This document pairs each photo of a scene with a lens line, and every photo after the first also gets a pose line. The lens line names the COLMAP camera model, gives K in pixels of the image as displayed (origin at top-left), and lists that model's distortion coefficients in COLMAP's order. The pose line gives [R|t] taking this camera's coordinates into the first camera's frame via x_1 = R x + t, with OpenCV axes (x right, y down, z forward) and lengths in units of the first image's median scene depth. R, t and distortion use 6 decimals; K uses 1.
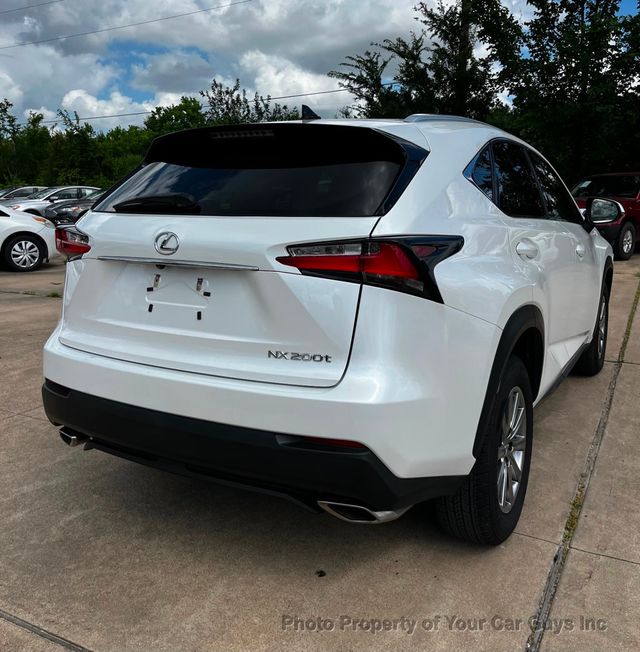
lens RADIAL K [[648.5, 0, 322.9], [0, 648.5, 275.8], [0, 0, 1]] dist [0.099997, -0.136113]
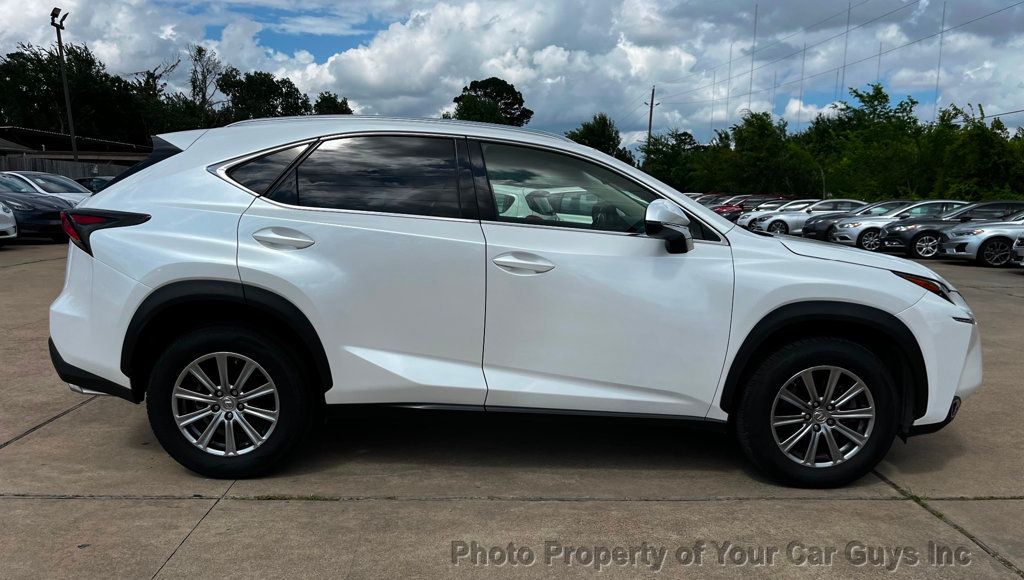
lens RADIAL K [[774.6, 0, 506.5], [0, 774.6, 330.9], [0, 0, 1]] dist [0.113715, -0.185745]
pose [[0.495380, 0.151250, -0.855407, 1.908304], [-0.129823, 0.986557, 0.099256, -0.077620], [0.858920, 0.061882, 0.508357, 0.797687]]
